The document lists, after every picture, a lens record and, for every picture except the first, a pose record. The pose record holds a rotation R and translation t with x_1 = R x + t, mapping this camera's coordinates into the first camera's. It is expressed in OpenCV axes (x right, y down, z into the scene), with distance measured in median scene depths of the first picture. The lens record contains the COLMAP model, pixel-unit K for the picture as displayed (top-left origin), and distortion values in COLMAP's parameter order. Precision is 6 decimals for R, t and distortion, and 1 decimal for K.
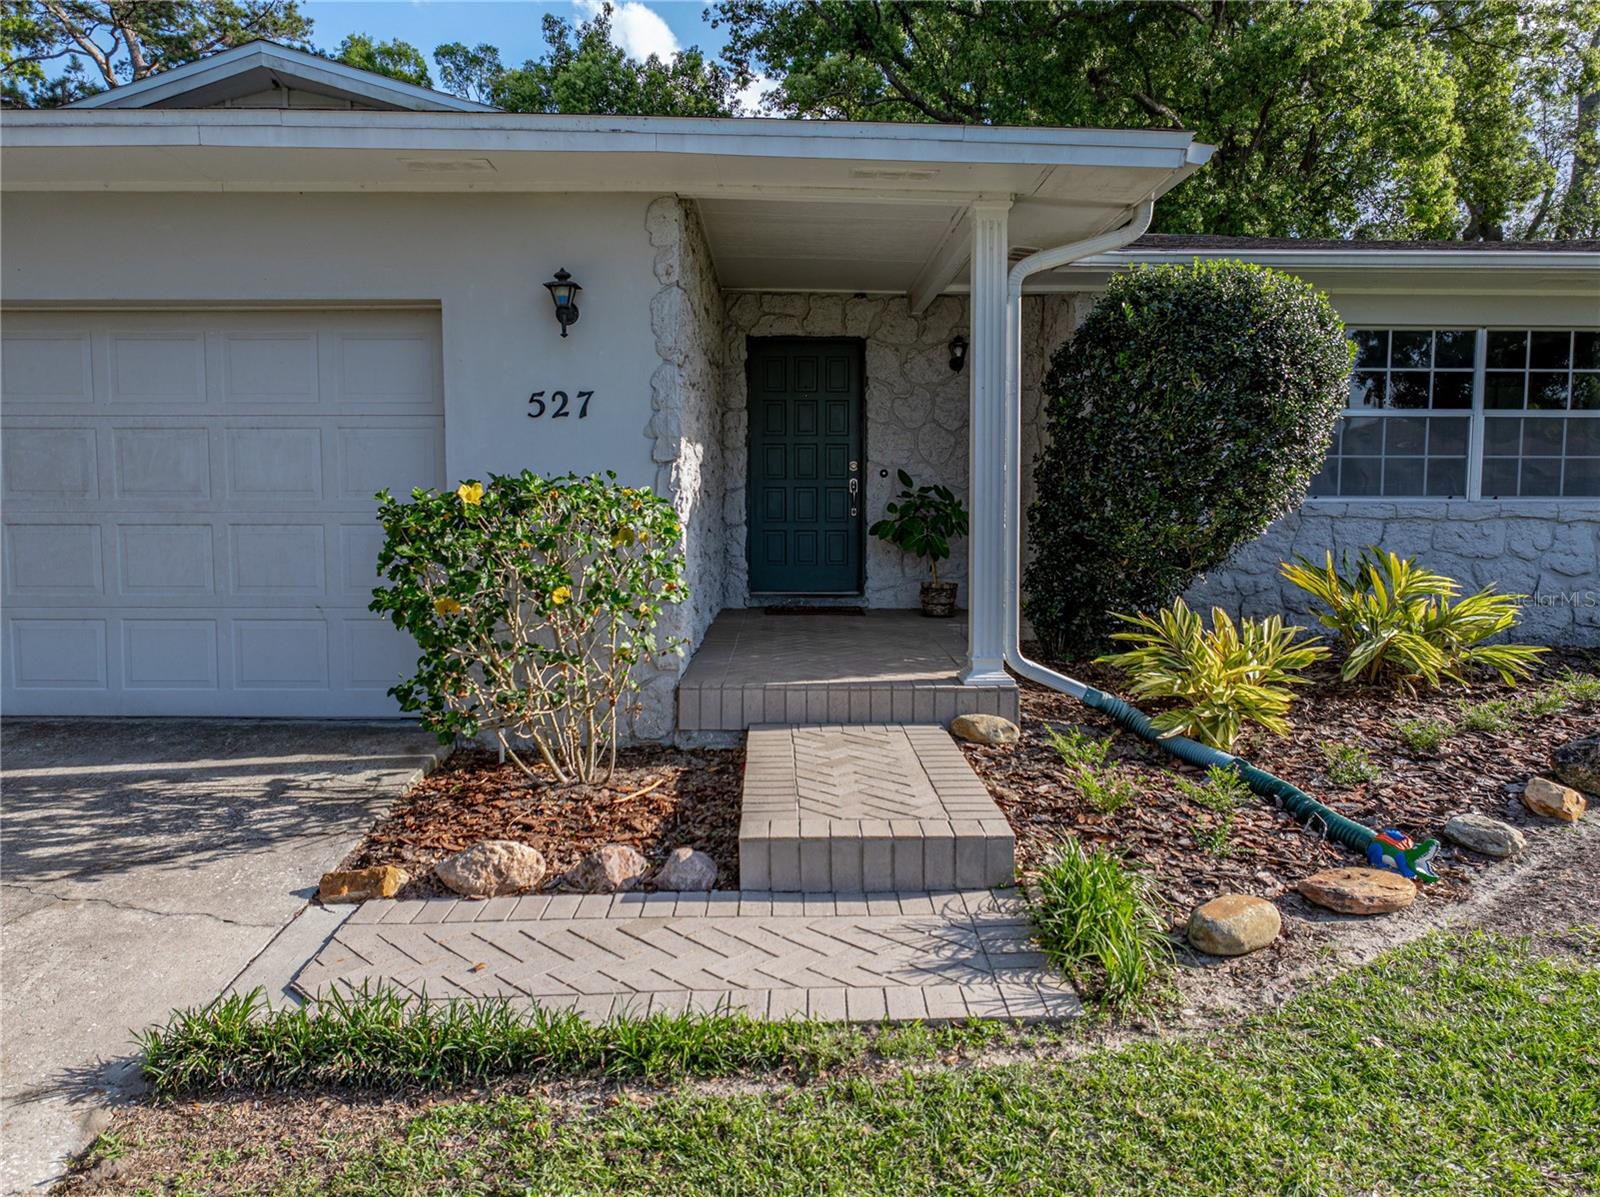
lens RADIAL K [[1128.3, 0, 802.3], [0, 1128.3, 589.7], [0, 0, 1]] dist [-0.020934, 0.009876]
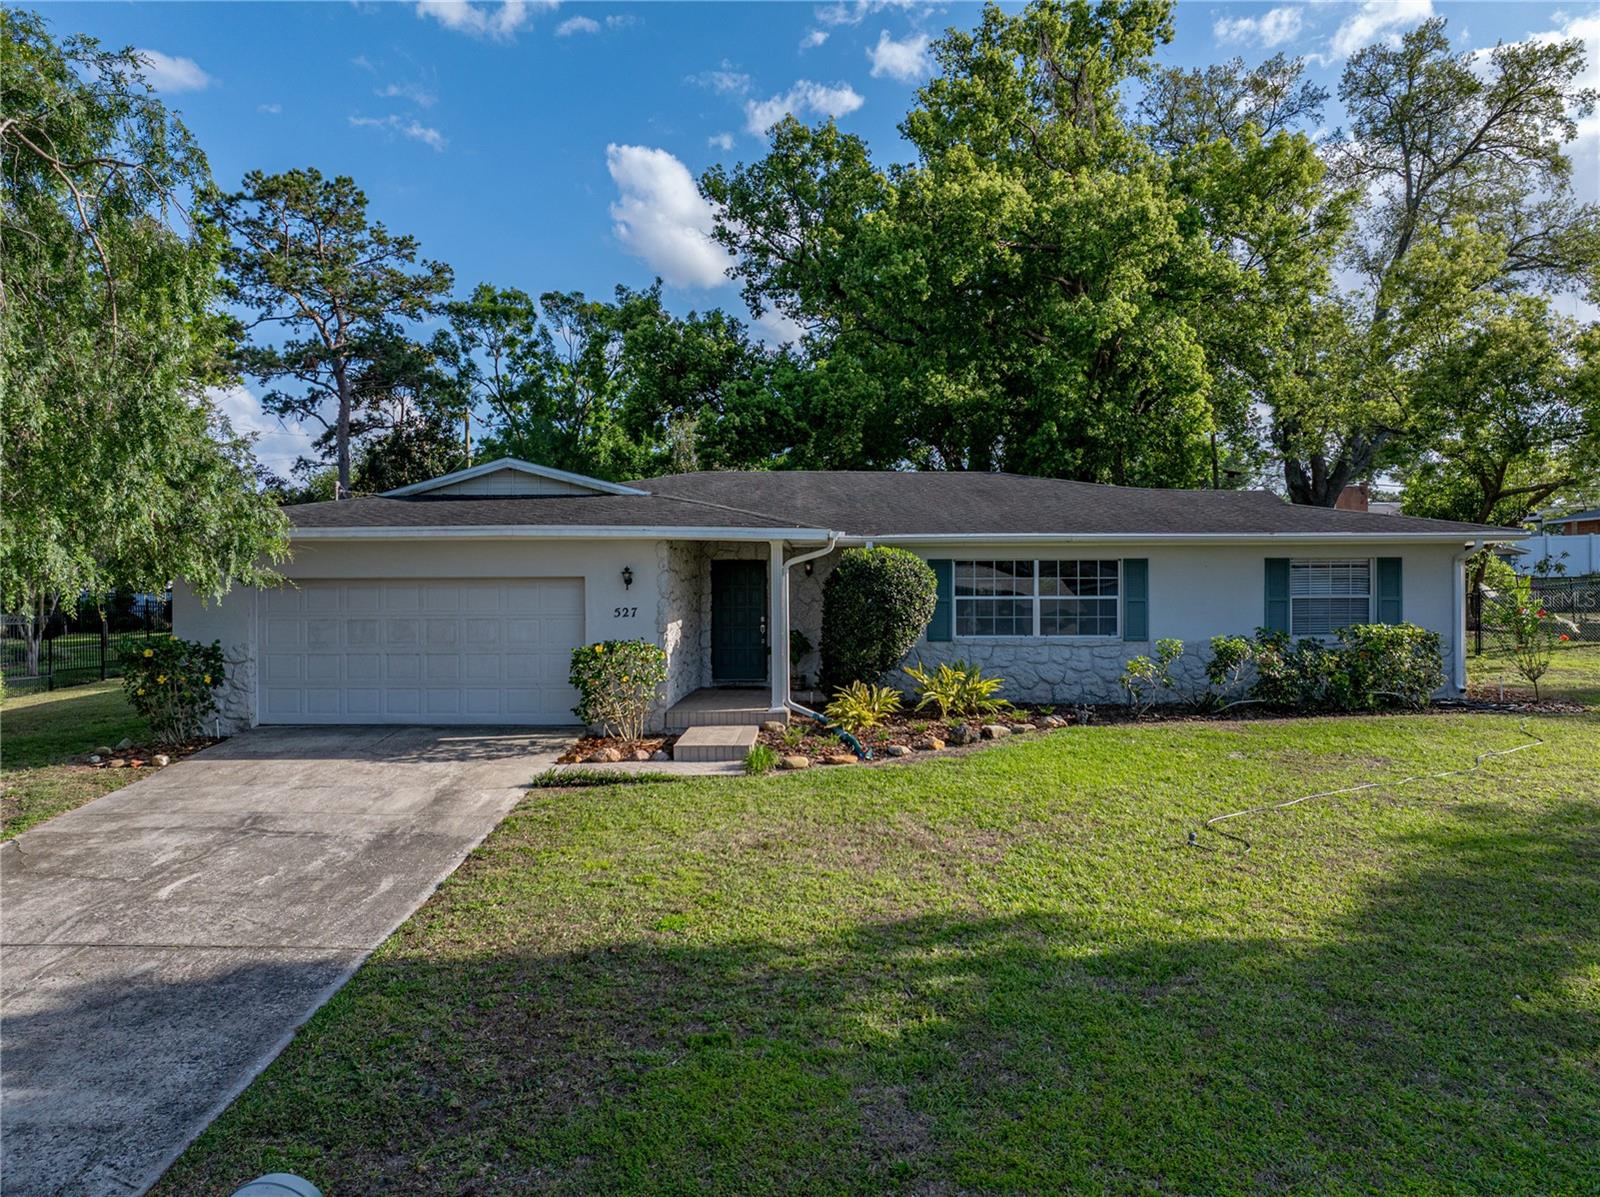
lens RADIAL K [[1183.4, 0, 800.0], [0, 1183.4, 598.5], [0, 0, 1]] dist [-0.084282, 0.126605]
pose [[0.998012, -0.004956, -0.062830, 0.407528], [0.000554, 0.997555, -0.069886, 0.009642], [0.063023, 0.069712, 0.995574, -1.922993]]
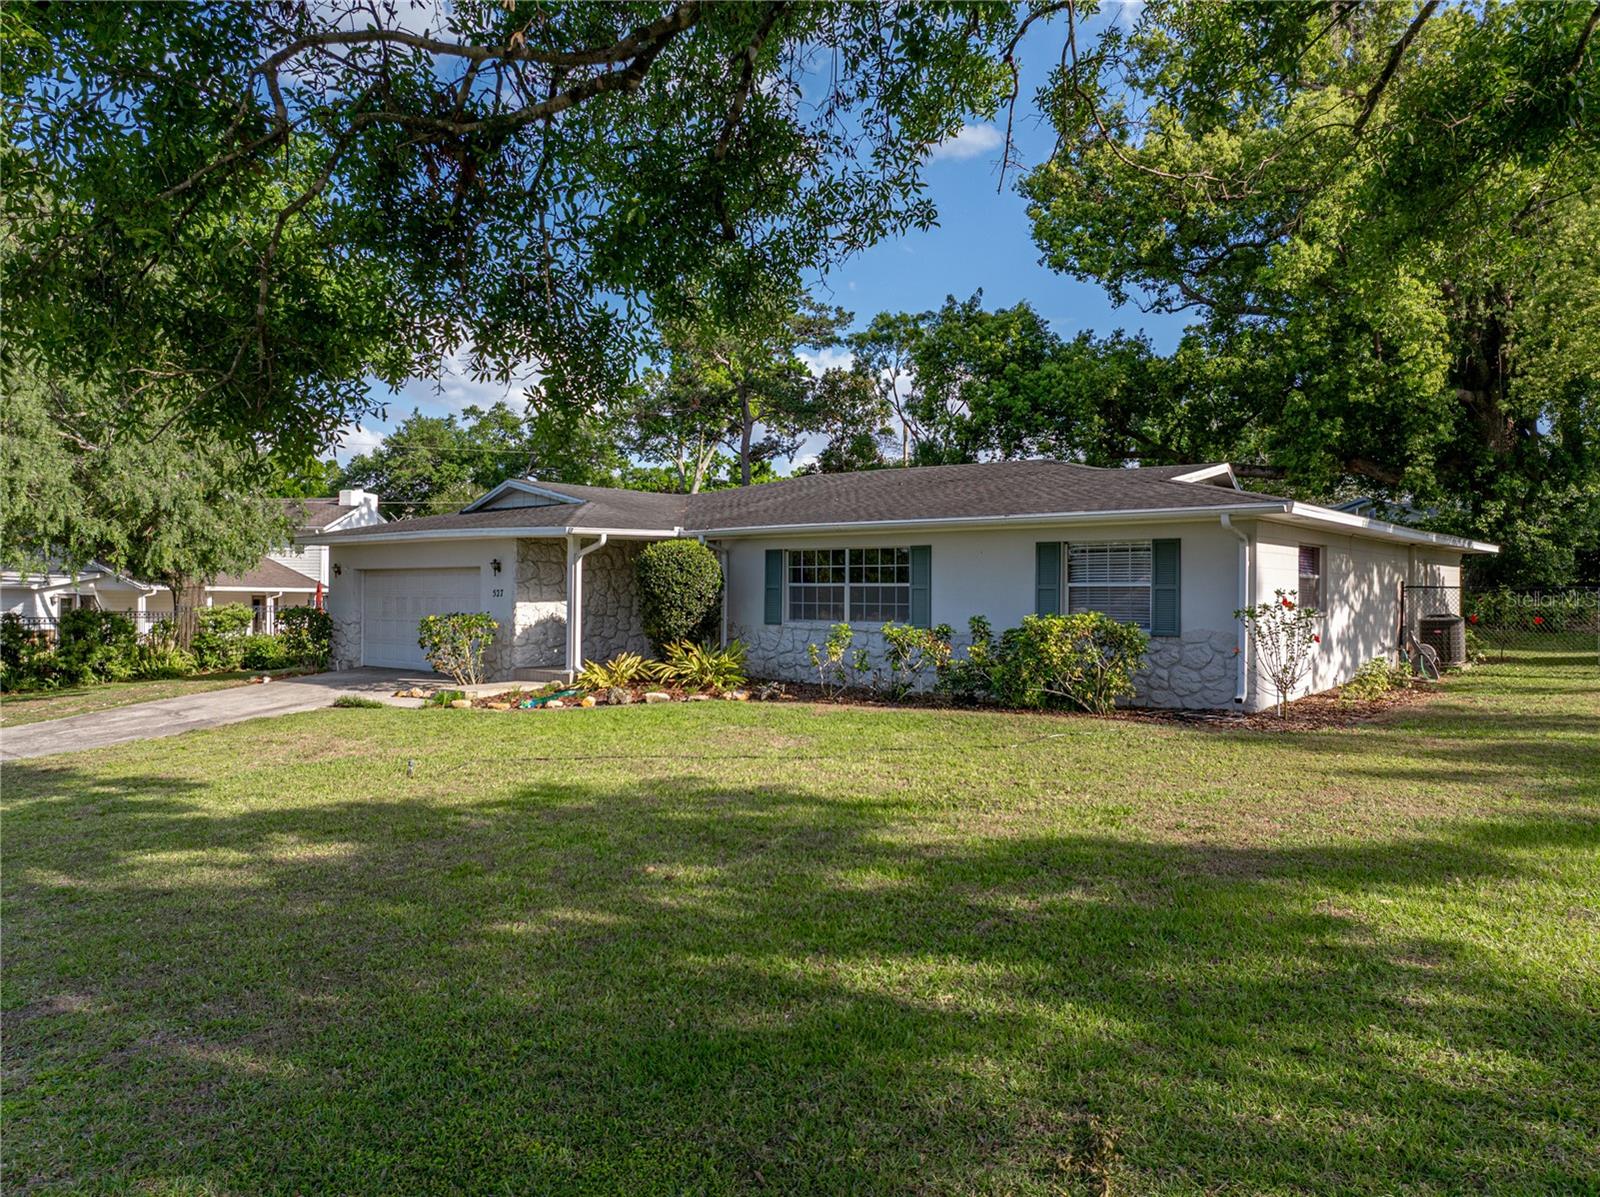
lens RADIAL K [[1183.4, 0, 800.0], [0, 1183.4, 598.5], [0, 0, 1]] dist [-0.084282, 0.126605]
pose [[0.720463, 0.004187, -0.693480, 3.162943], [-0.054954, 0.997182, -0.051071, 0.001814], [0.691312, 0.074905, 0.718663, -1.168234]]
